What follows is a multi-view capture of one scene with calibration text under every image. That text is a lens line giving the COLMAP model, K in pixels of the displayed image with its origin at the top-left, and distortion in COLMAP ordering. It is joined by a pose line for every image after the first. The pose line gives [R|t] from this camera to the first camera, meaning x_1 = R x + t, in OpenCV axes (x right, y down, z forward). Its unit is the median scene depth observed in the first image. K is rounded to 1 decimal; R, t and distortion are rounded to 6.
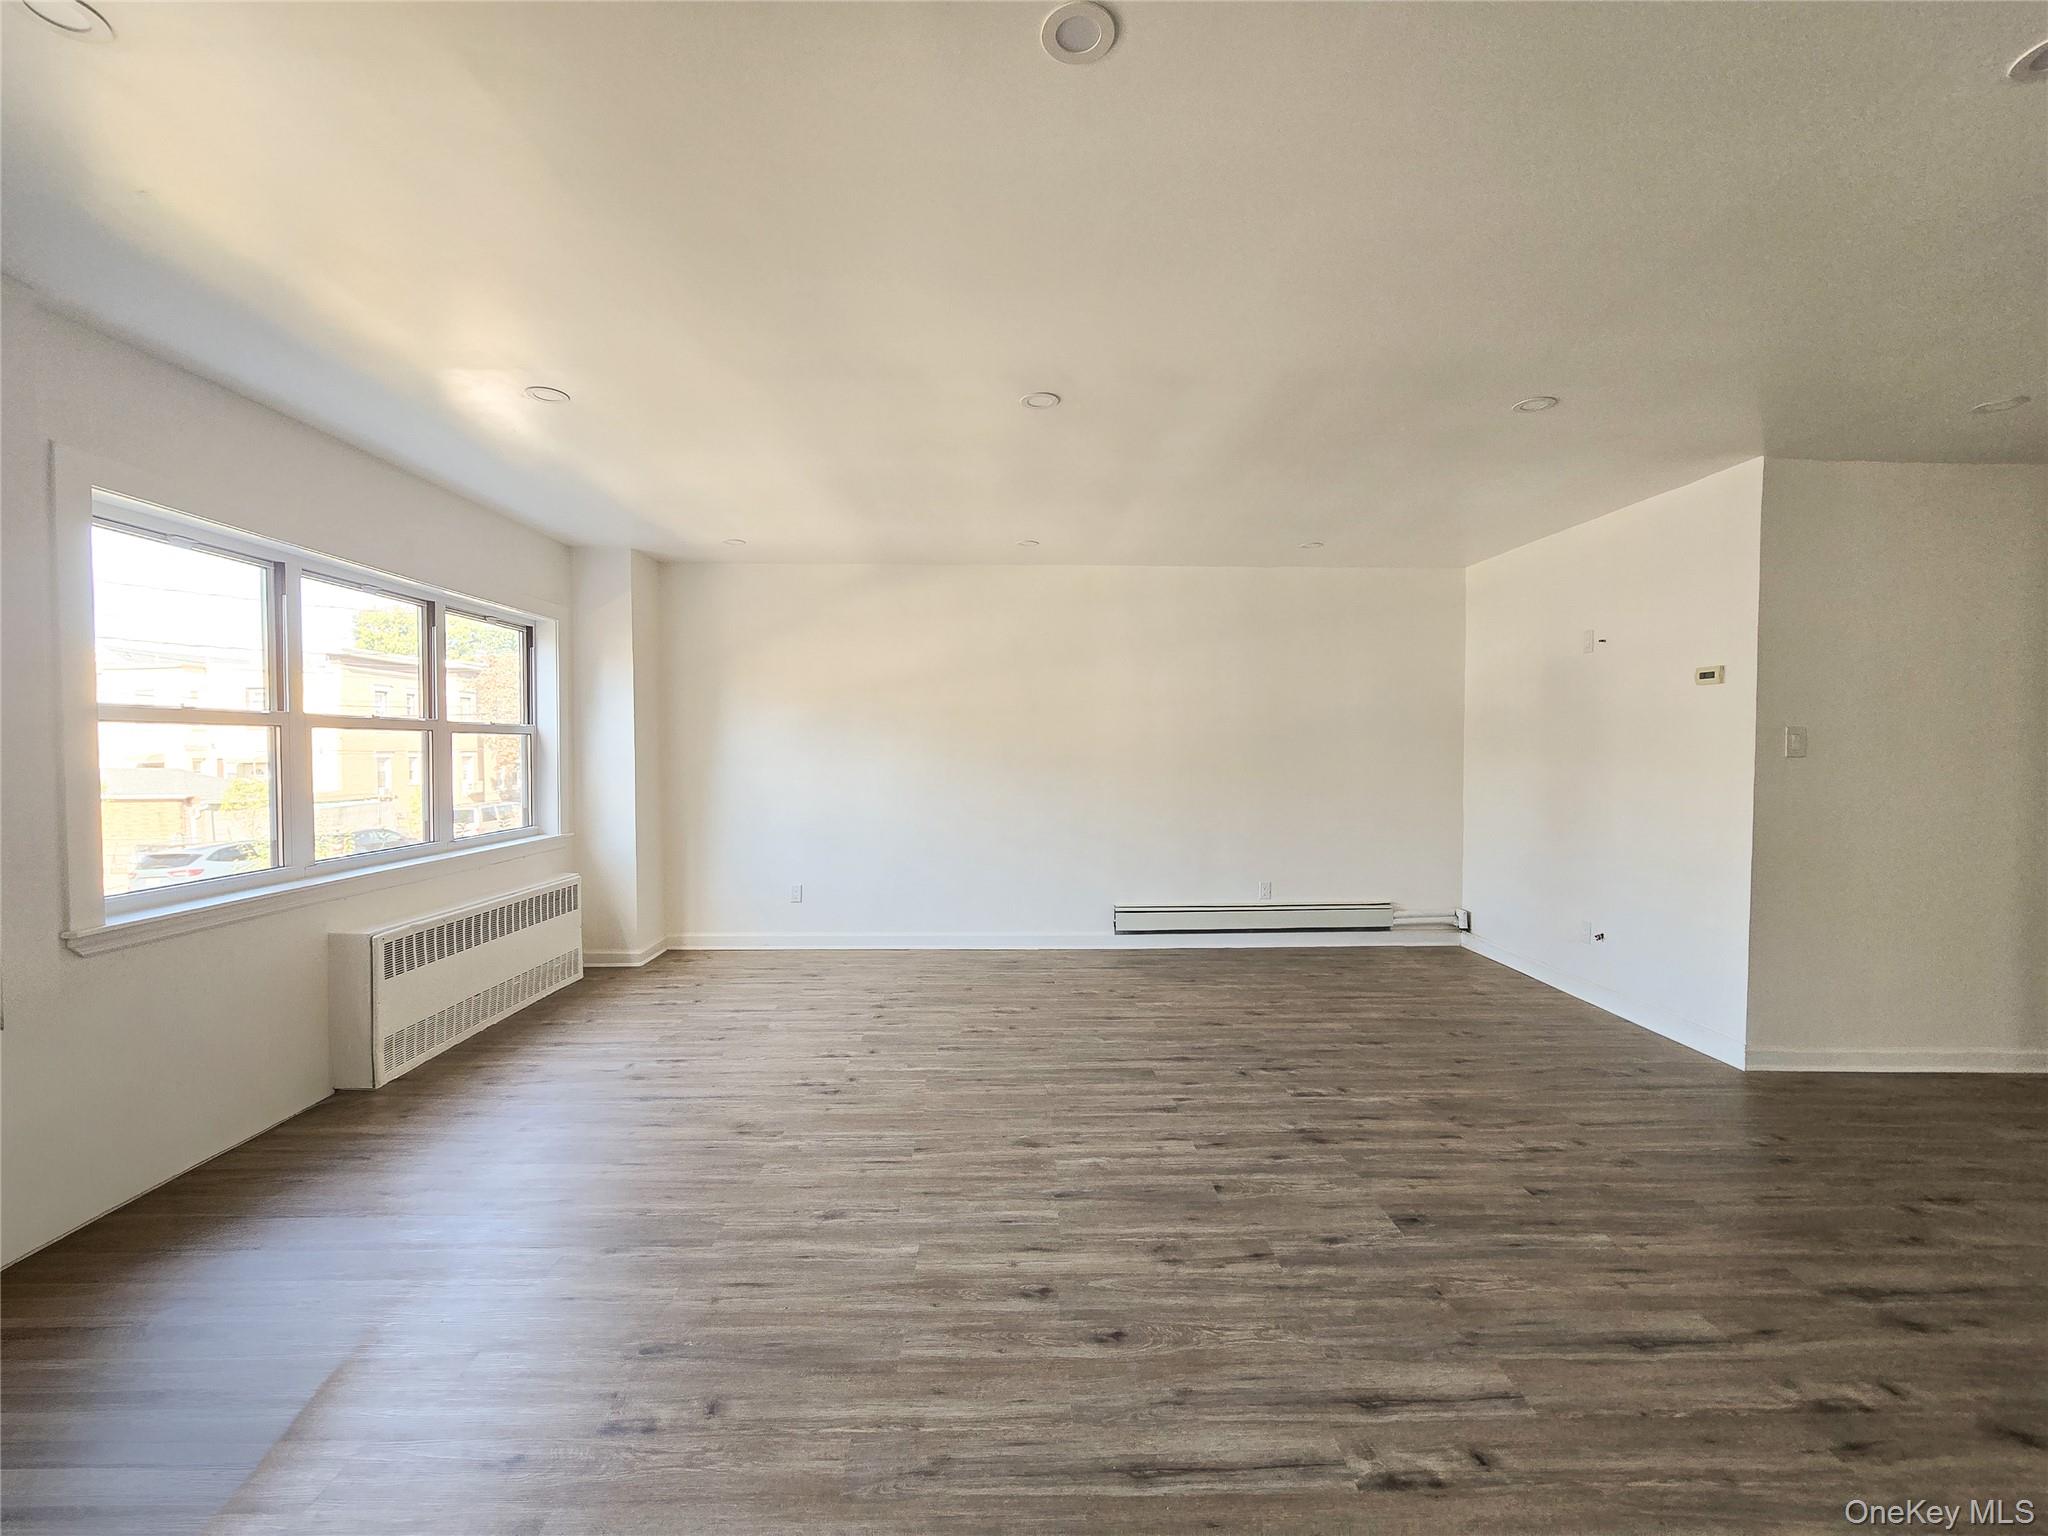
lens RADIAL K [[842.6, 0, 1016.8], [0, 842.6, 777.7], [0, 0, 1]] dist [-0.002789, -0.000487]
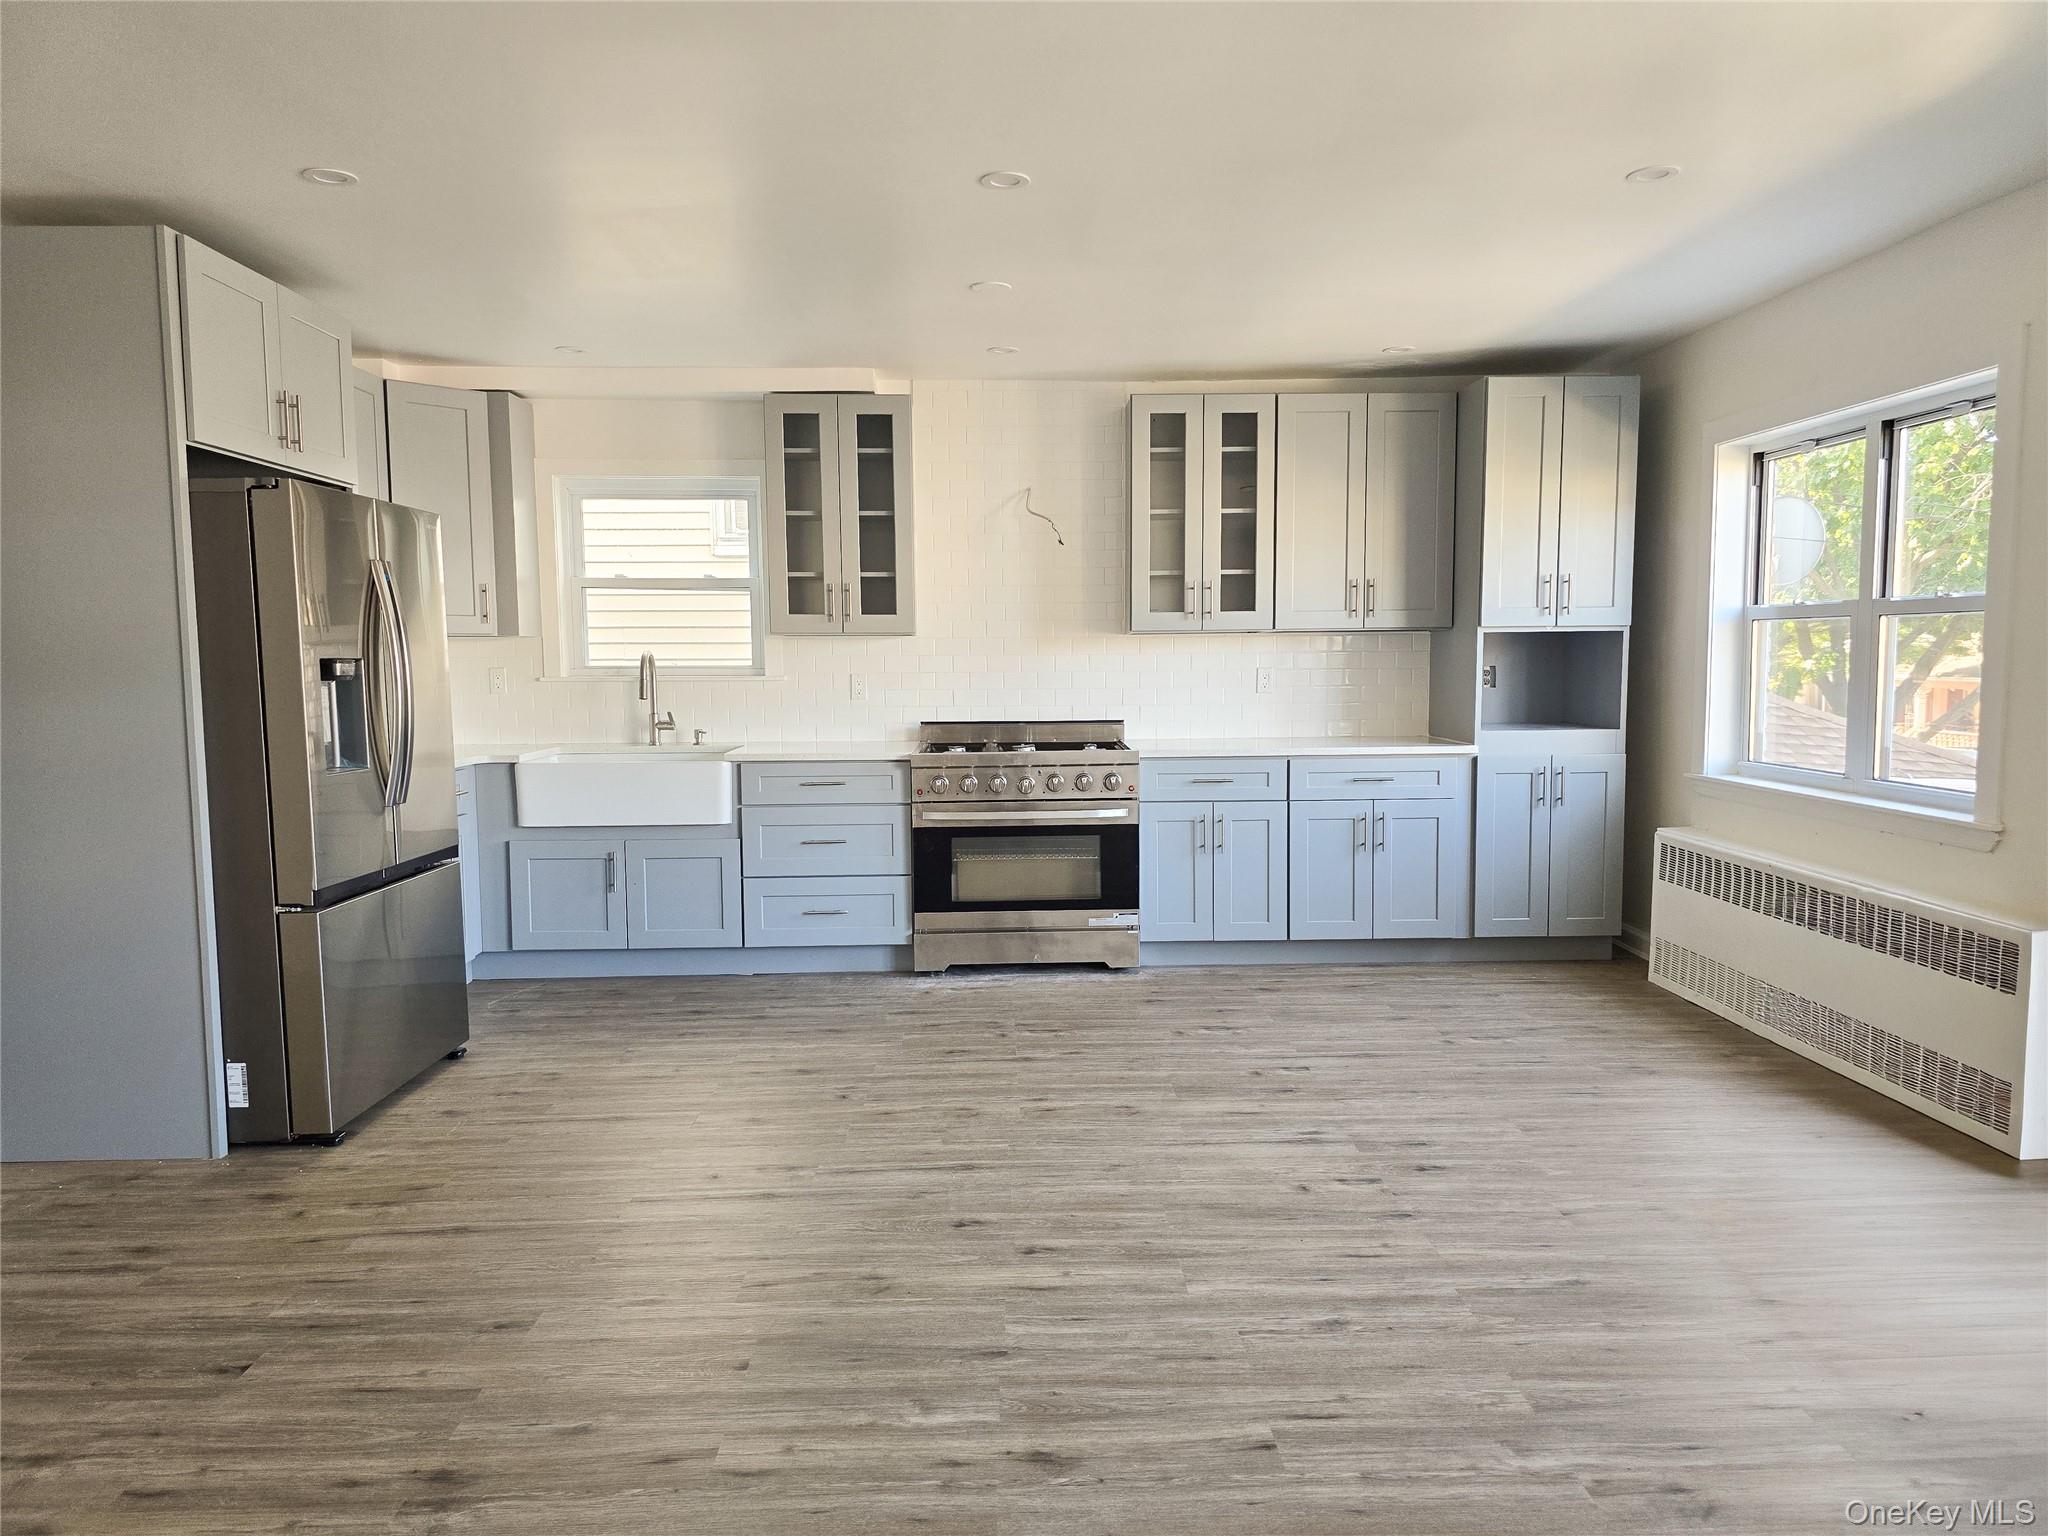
lens RADIAL K [[1373.0, 0, 1024.0], [0, 1373.0, 768.0], [0, 0, 1]] dist [0.095566, -0.115660]
pose [[-0.999962, 0.008609, -0.001536, 0.024222], [0.008364, 0.992841, 0.119148, -0.056455], [0.002551, 0.119131, -0.992875, 1.599419]]
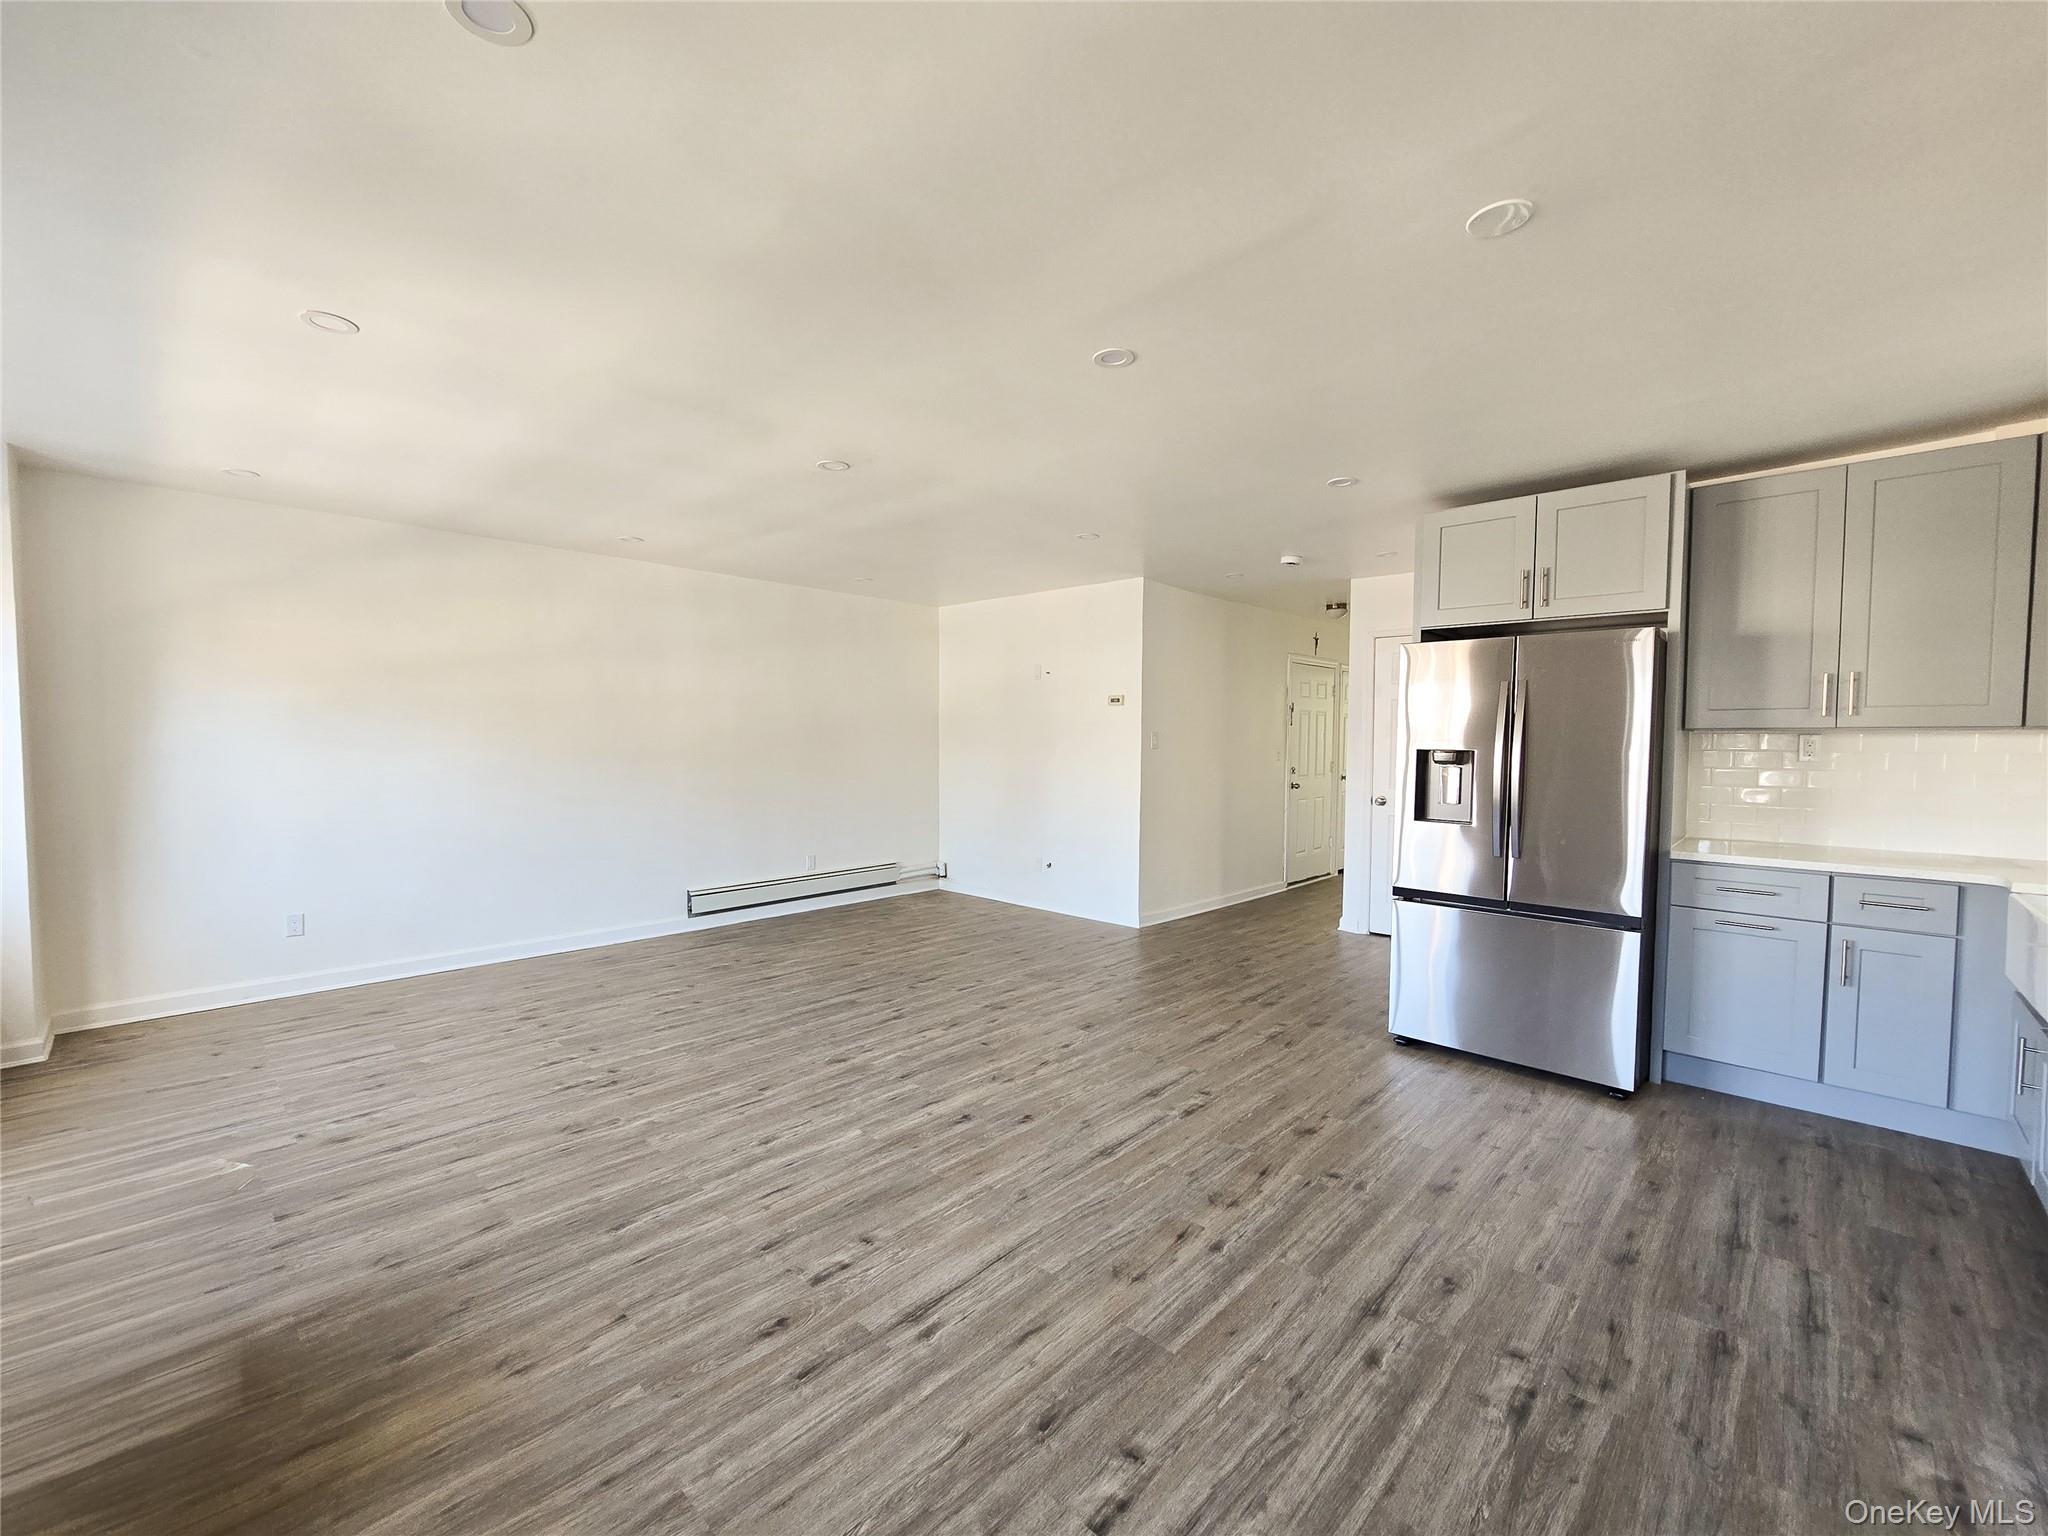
lens RADIAL K [[842.6, 0, 1016.8], [0, 842.6, 777.7], [0, 0, 1]] dist [-0.002789, -0.000487]
pose [[0.704269, -0.028454, 0.709362, -0.611670], [0.020182, 0.999595, 0.020059, -0.004635], [-0.709646, 0.000190, 0.704559, -0.062396]]
